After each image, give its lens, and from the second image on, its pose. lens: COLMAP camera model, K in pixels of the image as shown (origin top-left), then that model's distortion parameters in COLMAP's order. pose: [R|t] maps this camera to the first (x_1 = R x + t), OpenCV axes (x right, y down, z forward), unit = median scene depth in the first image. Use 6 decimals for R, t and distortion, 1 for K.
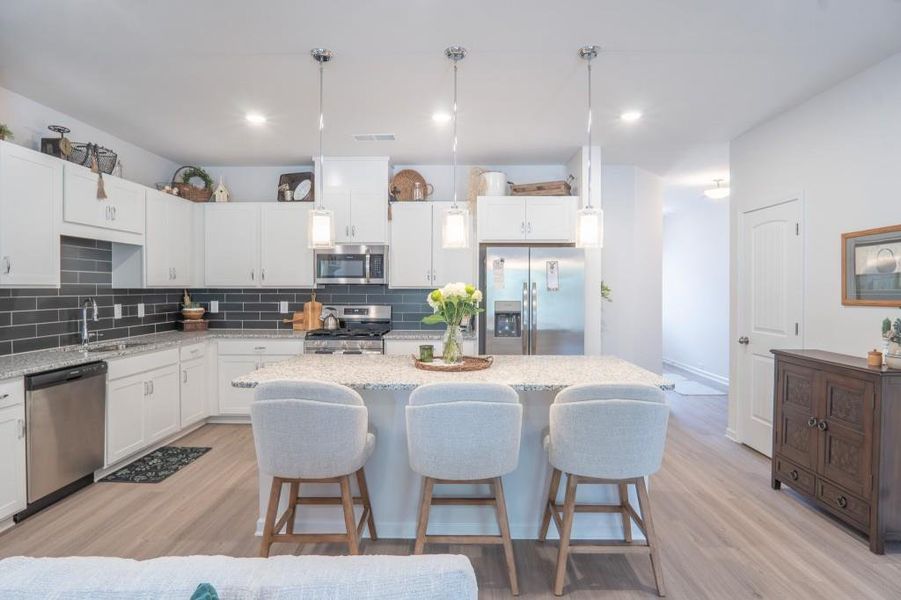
lens RADIAL K [[497.8, 0, 459.0], [0, 497.8, 293.2], [0, 0, 1]] dist [-0.035453, 0.010551]
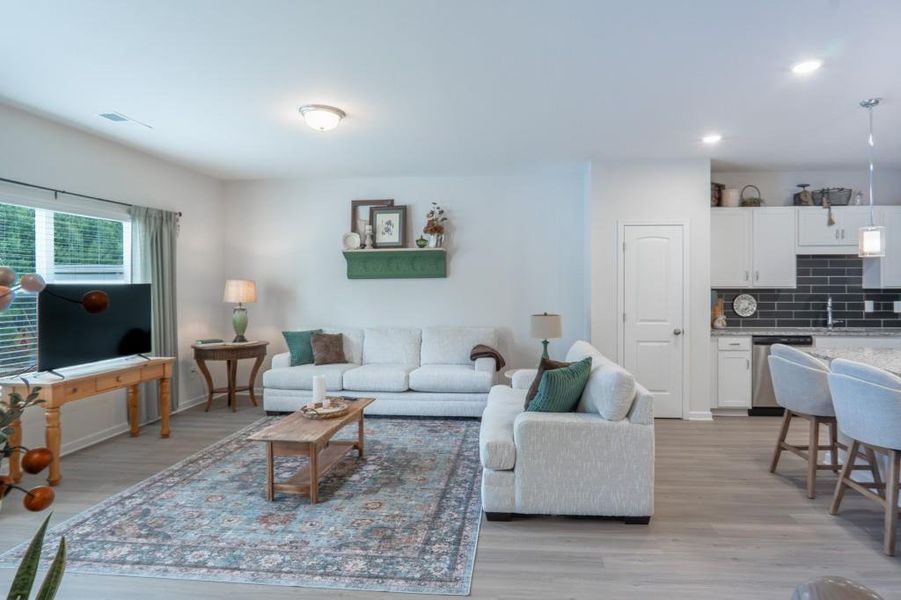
lens RADIAL K [[497.8, 0, 475.8], [0, 497.8, 286.7], [0, 0, 1]] dist [-0.035453, 0.010551]
pose [[-0.070512, -0.001453, -0.997510, 0.595450], [-0.009323, 0.999956, -0.000798, -0.003450], [0.997467, 0.009243, -0.070522, 0.057592]]
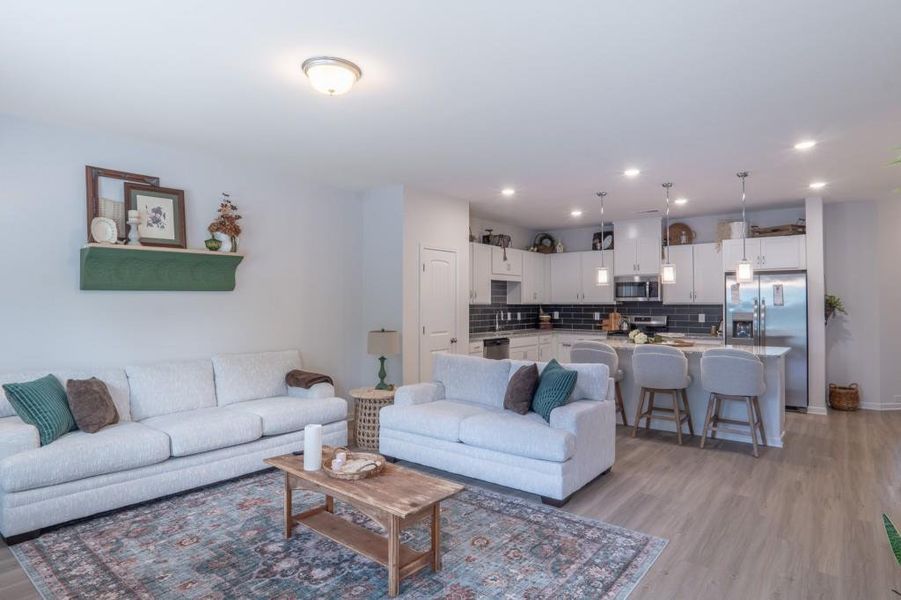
lens RADIAL K [[497.8, 0, 454.8], [0, 497.8, 299.5], [0, 0, 1]] dist [-0.035453, 0.010551]
pose [[0.788632, -0.006467, -0.614832, 0.301715], [-0.004602, 0.999855, -0.016420, 0.003943], [0.614848, 0.015779, 0.788488, -0.604874]]
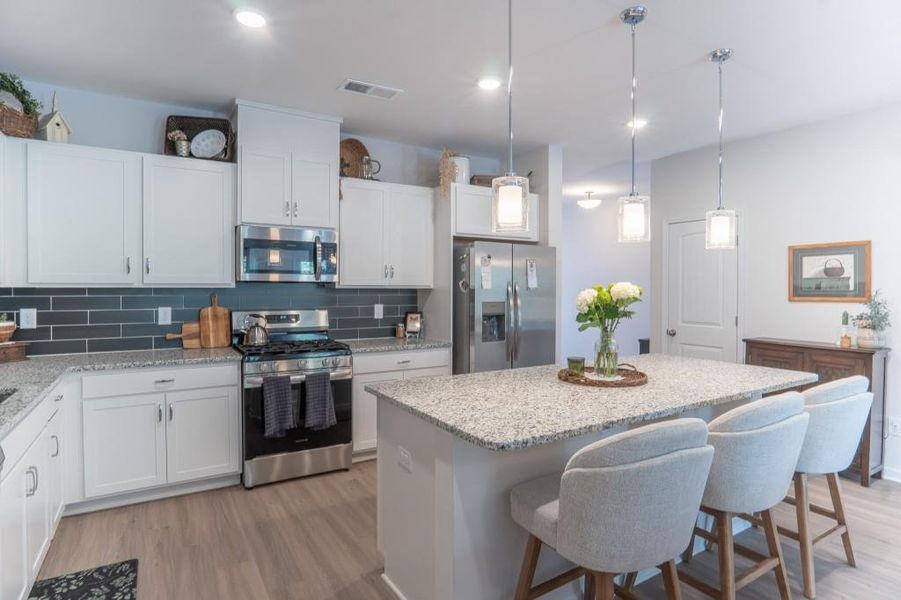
lens RADIAL K [[497.8, 0, 458.7], [0, 497.8, 295.2], [0, 0, 1]] dist [-0.035453, 0.010551]
pose [[0.836912, -0.006816, 0.547296, -0.435669], [0.003570, 0.999969, 0.006994, -0.002792], [-0.547326, -0.003899, 0.836910, 0.263126]]
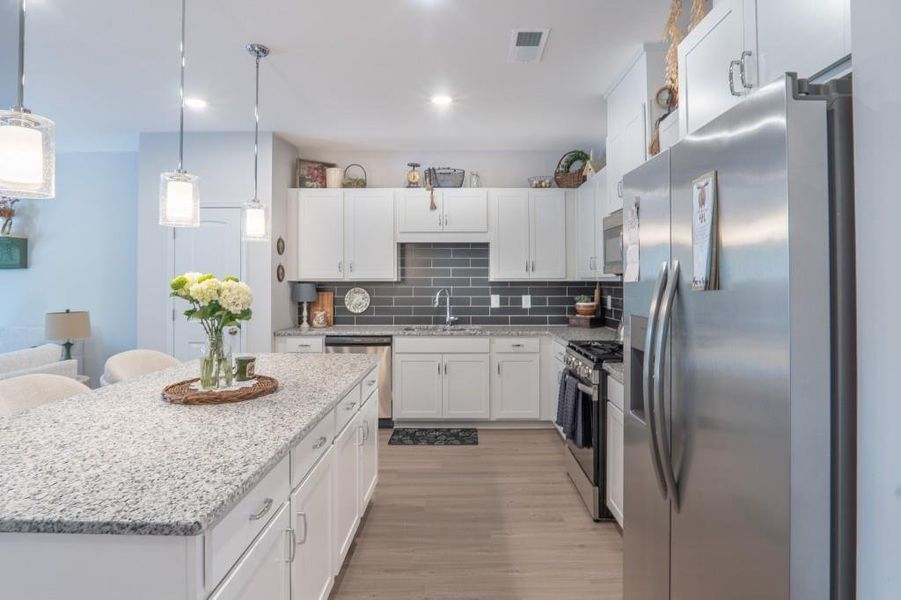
lens RADIAL K [[497.8, 0, 462.4], [0, 497.8, 274.9], [0, 0, 1]] dist [-0.035453, 0.010551]
pose [[0.012151, -0.010157, -0.999875, 0.424229], [-0.009682, 0.999900, -0.010275, -0.010497], [0.999879, 0.009805, 0.012051, 0.829975]]
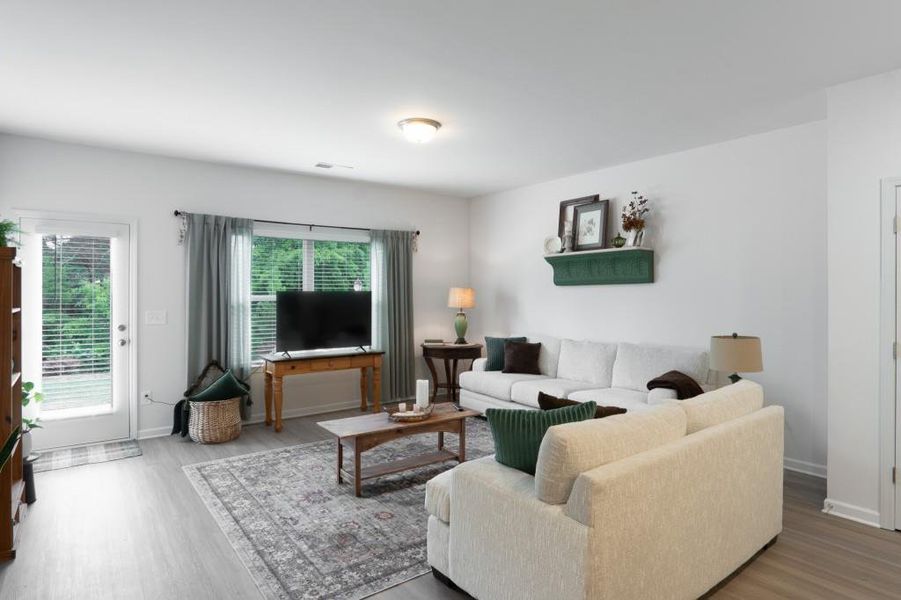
lens RADIAL K [[497.8, 0, 459.3], [0, 497.8, 301.5], [0, 0, 1]] dist [-0.035453, 0.010551]
pose [[-0.782066, 0.007821, -0.623146, 0.282854], [-0.008141, 0.999708, 0.022765, -0.008824], [0.623142, 0.022877, -0.781774, 0.434332]]
